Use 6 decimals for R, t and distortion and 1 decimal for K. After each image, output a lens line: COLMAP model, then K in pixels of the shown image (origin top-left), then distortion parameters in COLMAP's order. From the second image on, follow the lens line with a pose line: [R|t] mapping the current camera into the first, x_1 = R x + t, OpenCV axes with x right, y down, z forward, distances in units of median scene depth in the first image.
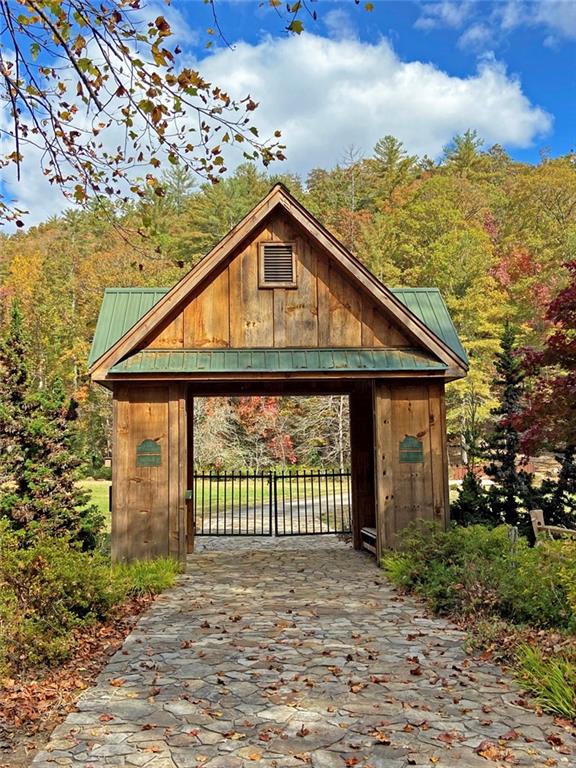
lens RADIAL K [[760.9, 0, 288.0], [0, 760.9, 384.0], [0, 0, 1]] dist [0.000304, -0.000052]
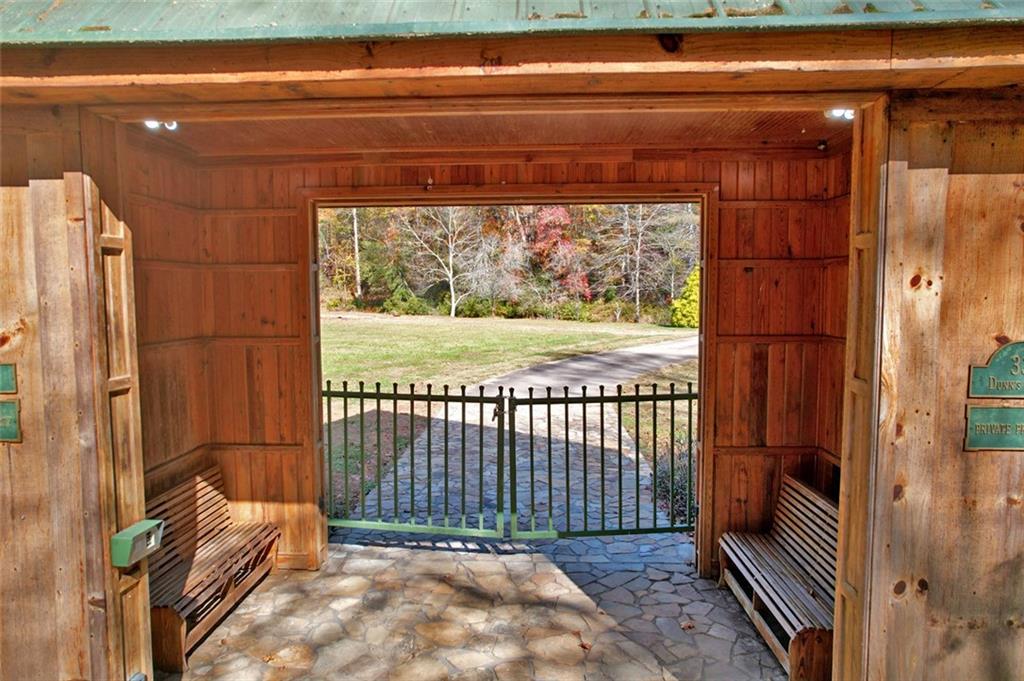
lens RADIAL K [[653.4, 0, 512.0], [0, 653.4, 340.5], [0, 0, 1]] dist [-0.082809, 0.078002]
pose [[0.993549, 0.020123, -0.111603, 0.021822], [-0.000338, 0.984652, 0.174527, 0.028070], [0.113402, -0.173363, 0.978307, 0.656724]]
